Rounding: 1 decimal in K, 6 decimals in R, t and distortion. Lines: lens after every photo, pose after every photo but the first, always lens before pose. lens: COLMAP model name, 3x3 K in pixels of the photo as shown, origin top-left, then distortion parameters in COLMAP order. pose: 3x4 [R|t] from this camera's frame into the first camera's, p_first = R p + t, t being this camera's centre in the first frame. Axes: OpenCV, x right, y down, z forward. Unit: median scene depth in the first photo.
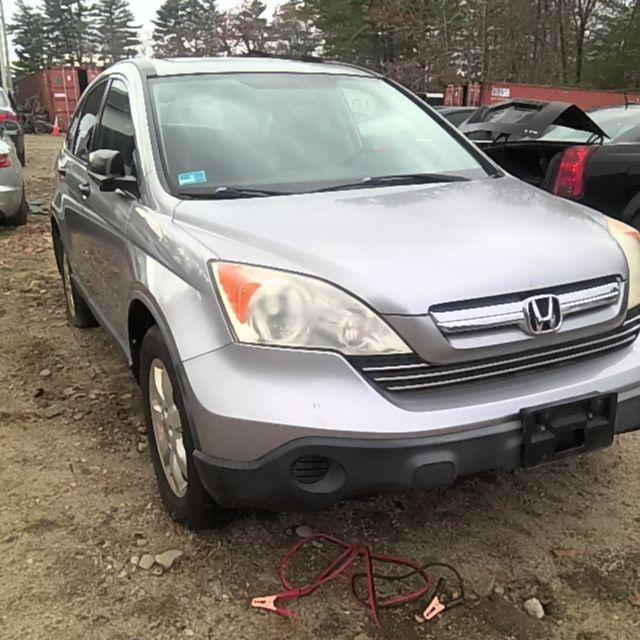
lens RADIAL K [[675.8, 0, 318.5], [0, 675.8, 320.3], [0, 0, 1]] dist [0.143022, -0.239977]
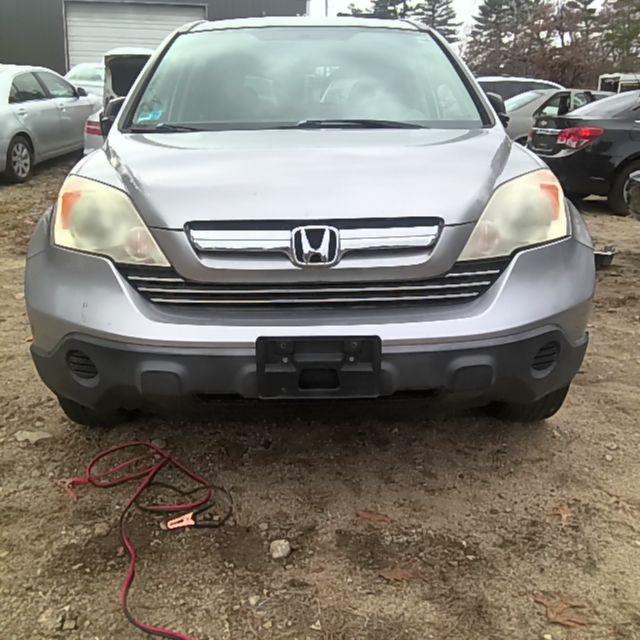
lens RADIAL K [[675.8, 0, 318.5], [0, 675.8, 320.3], [0, 0, 1]] dist [0.143022, -0.239977]
pose [[0.908791, 0.128422, -0.396997, 0.704530], [-0.126826, 0.991459, 0.030395, 0.063112], [0.397509, 0.022727, 0.917317, 0.133311]]
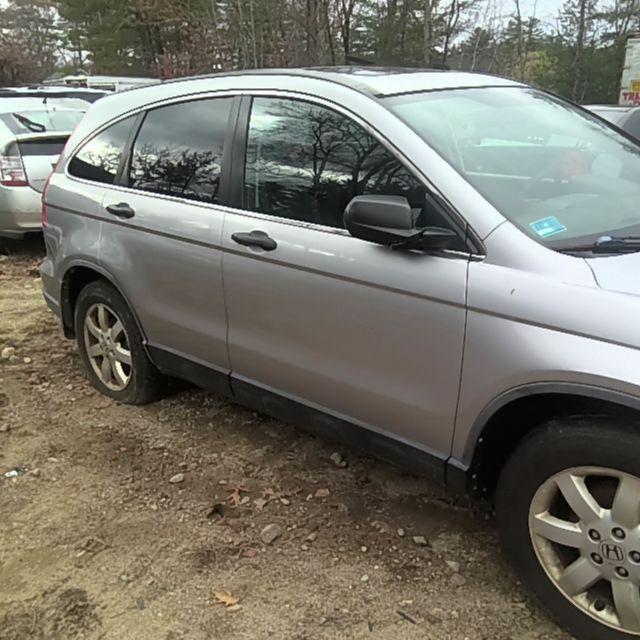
lens RADIAL K [[675.8, 0, 318.5], [0, 675.8, 320.3], [0, 0, 1]] dist [0.143022, -0.239977]
pose [[0.941463, -0.114639, 0.317025, -0.907947], [0.111504, 0.993367, 0.028079, -0.198027], [-0.318141, 0.008914, 0.948002, 0.428457]]
